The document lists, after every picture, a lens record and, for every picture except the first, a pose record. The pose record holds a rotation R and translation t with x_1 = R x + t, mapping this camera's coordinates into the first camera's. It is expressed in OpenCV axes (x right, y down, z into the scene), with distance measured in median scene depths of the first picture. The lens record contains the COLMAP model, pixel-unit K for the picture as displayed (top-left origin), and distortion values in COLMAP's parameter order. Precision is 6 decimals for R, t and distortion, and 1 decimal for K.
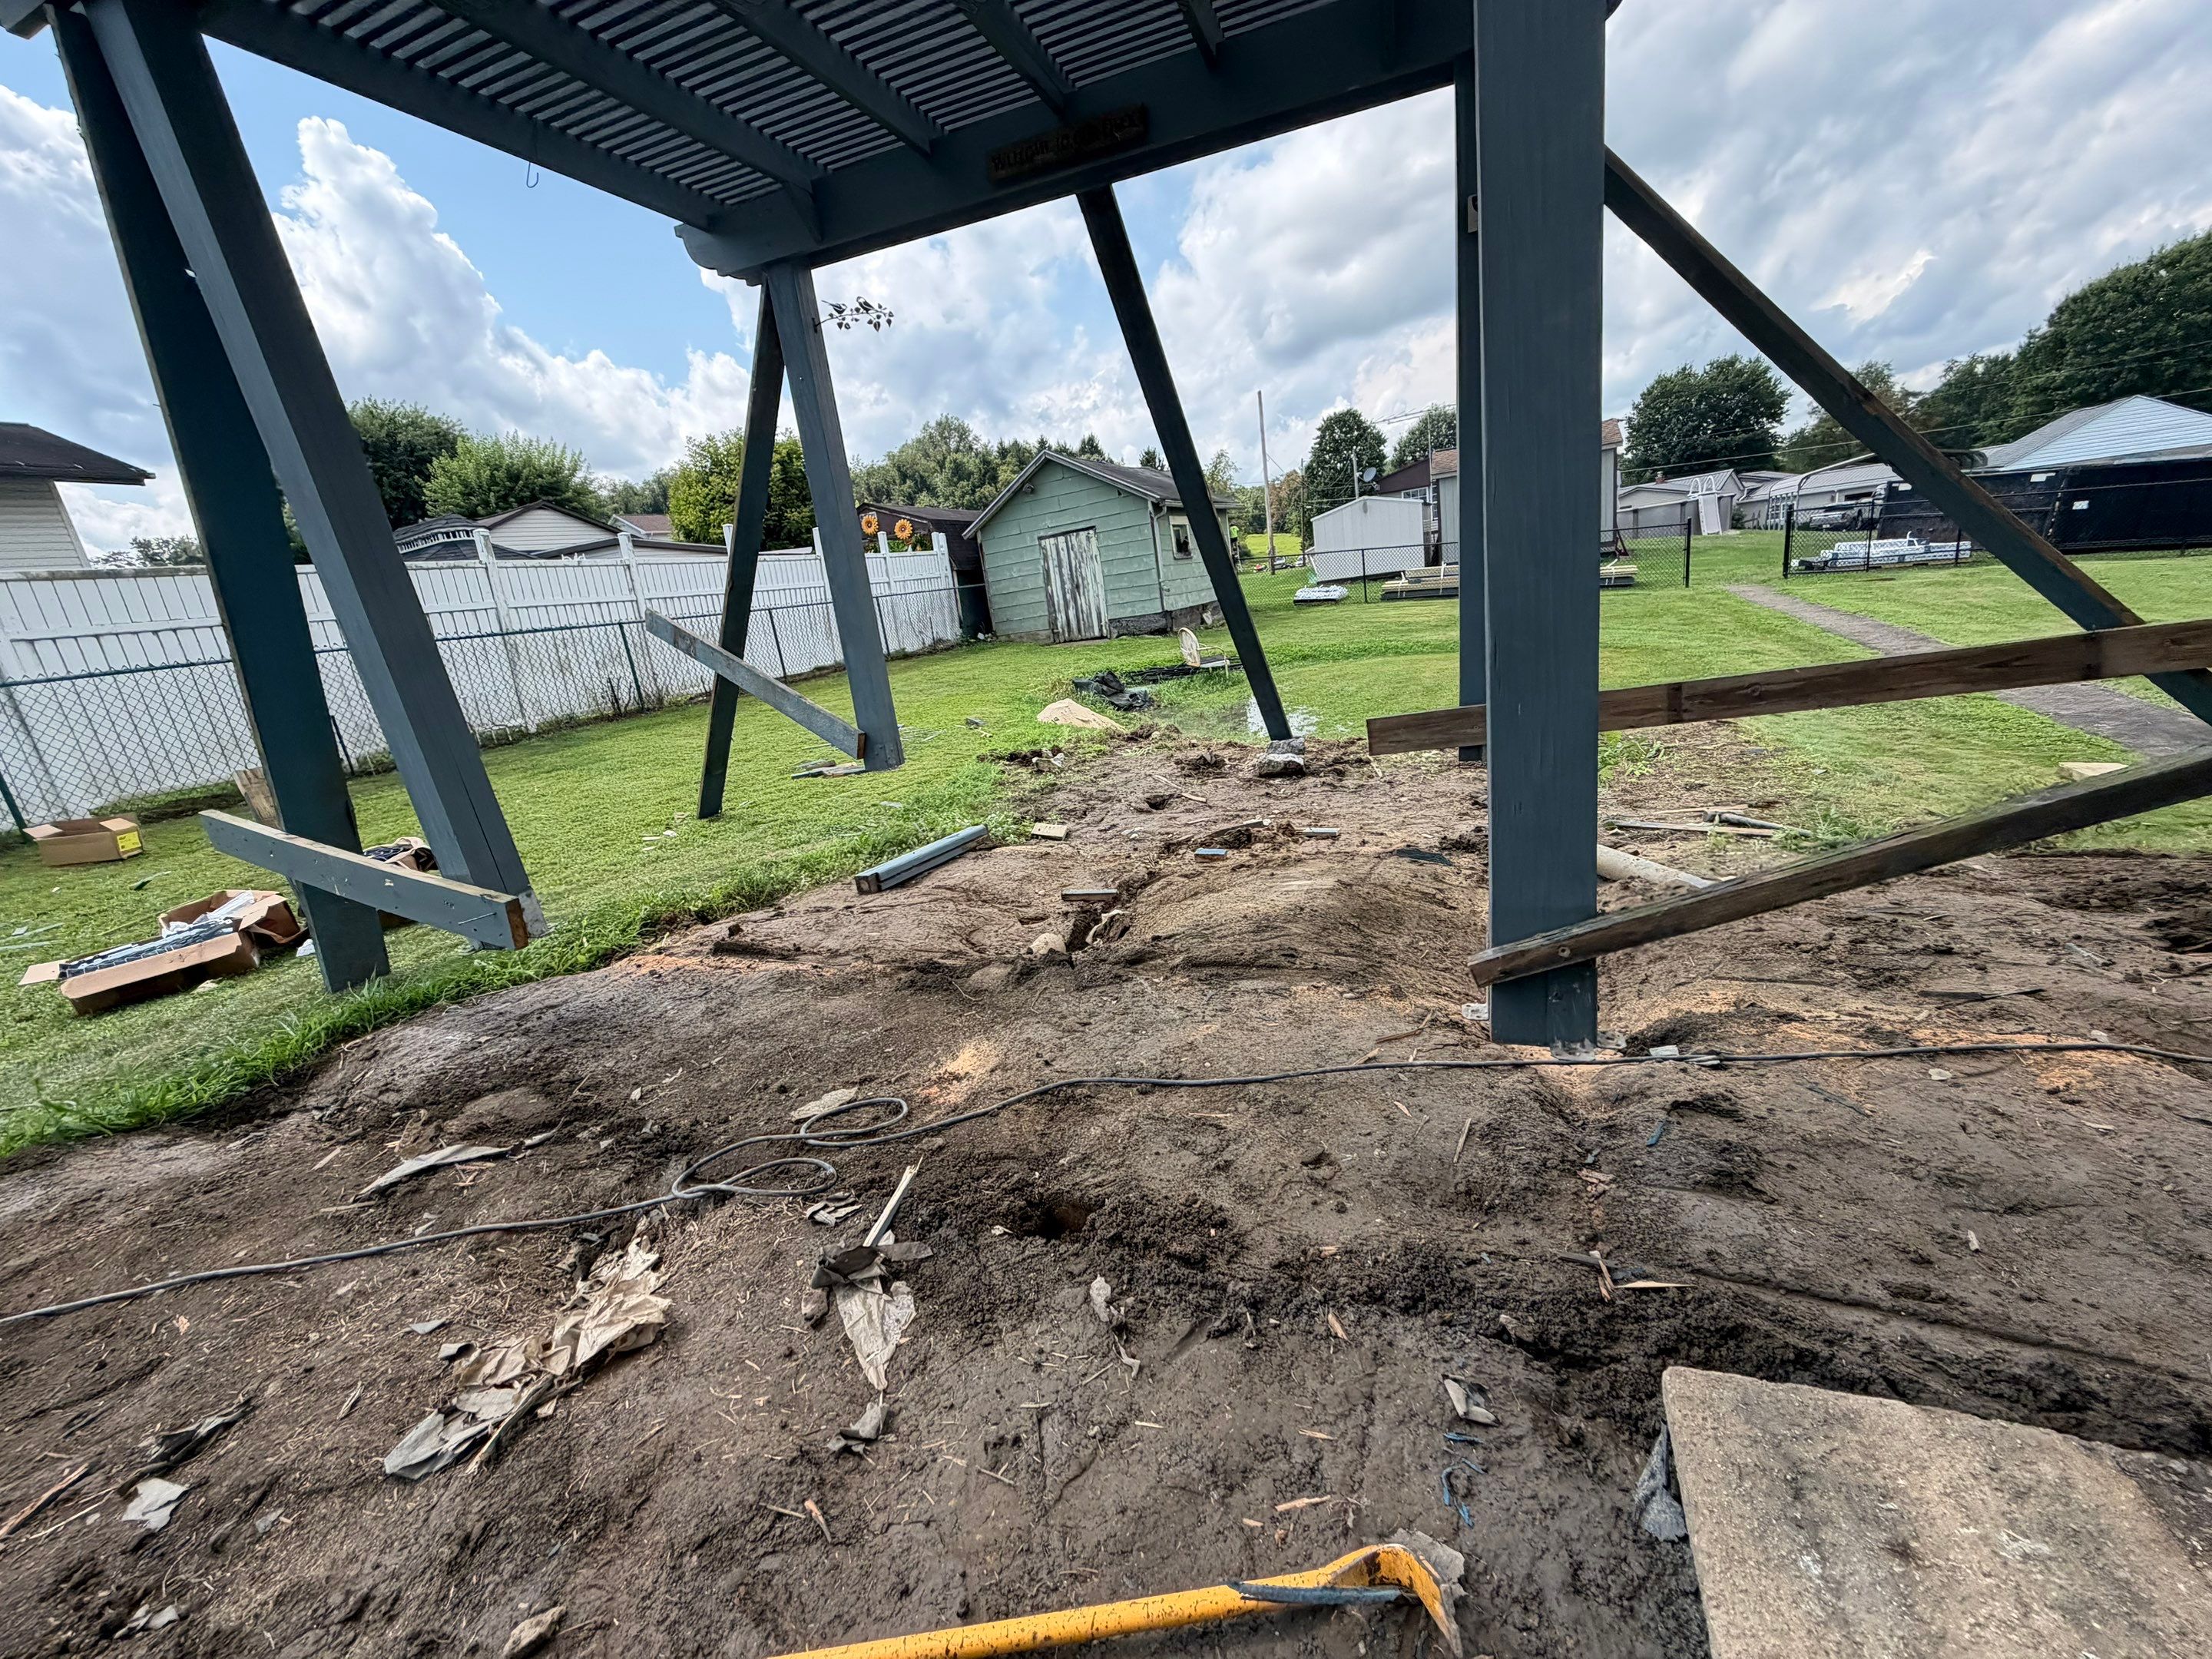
lens RADIAL K [[880.0, 0, 1102.0], [0, 880.0, 828.4], [0, 0, 1]] dist [0.002250, 0.000486]
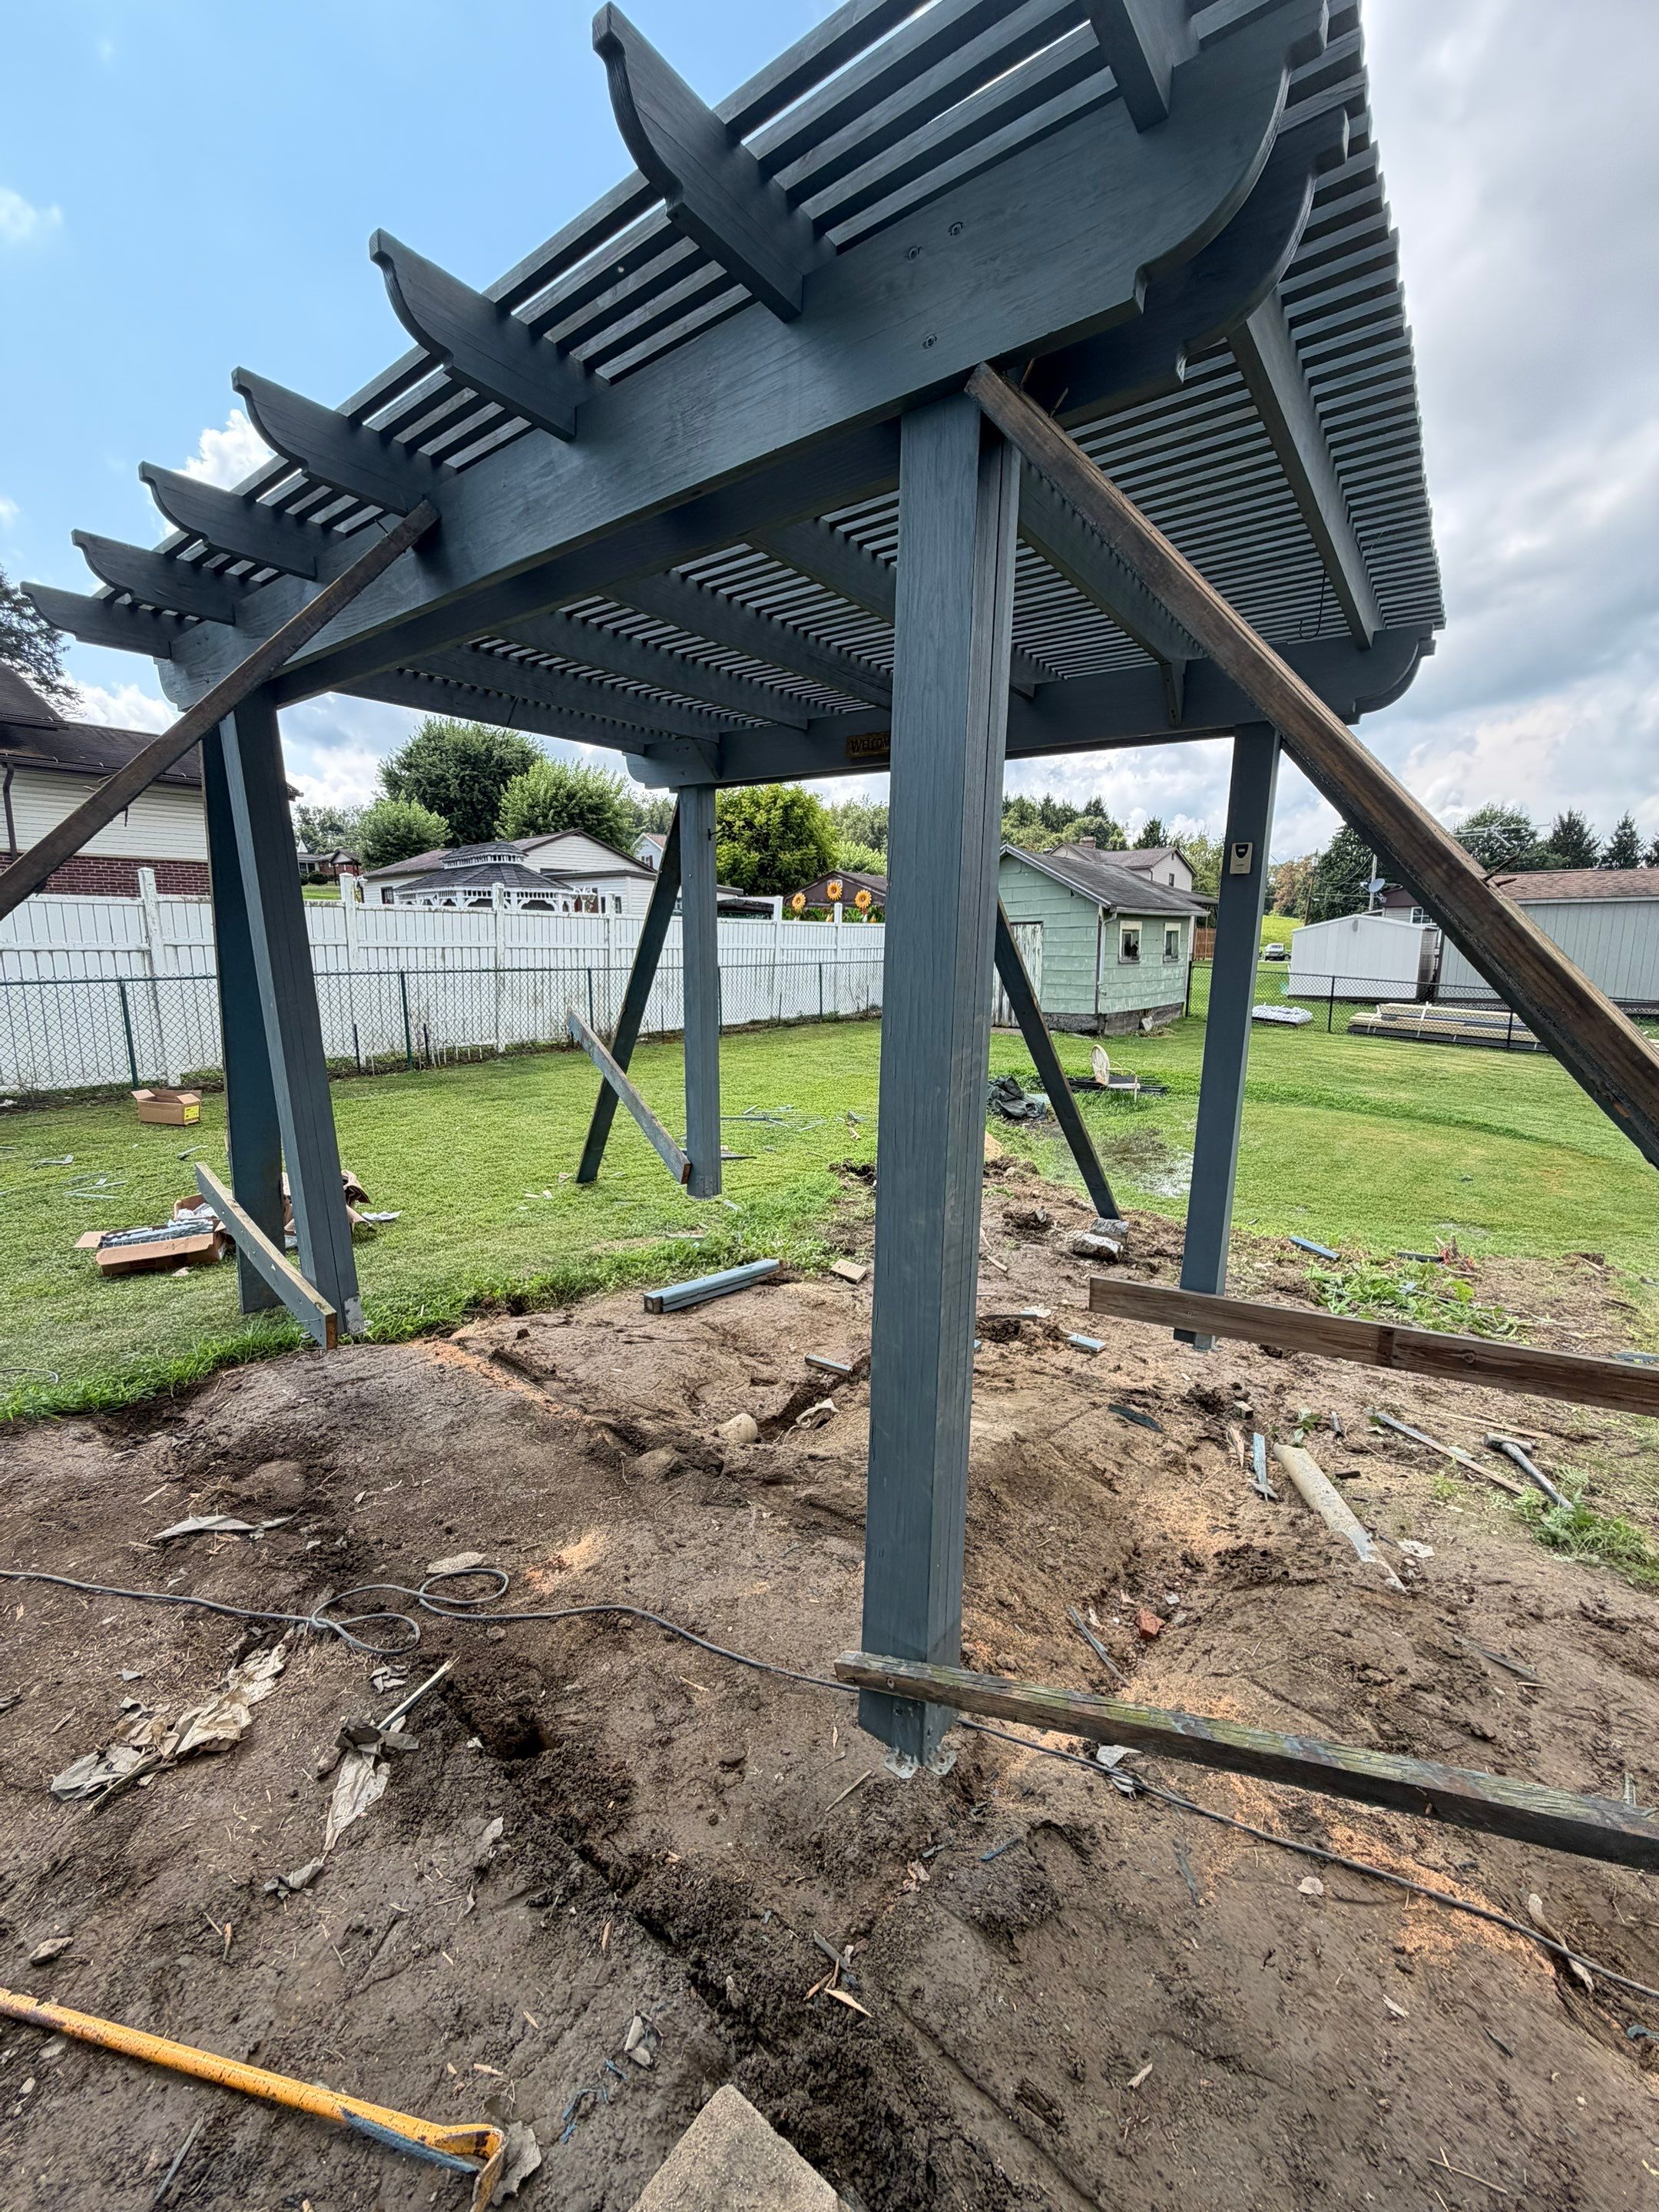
lens RADIAL K [[880.0, 0, 833.6], [0, 880.0, 1095.1], [0, 0, 1]] dist [0.002250, 0.000486]
pose [[0.954958, 0.175592, -0.239214, 0.300389], [-0.194986, 0.978982, -0.059786, -0.290607], [0.223689, 0.103736, 0.969124, -0.153454]]
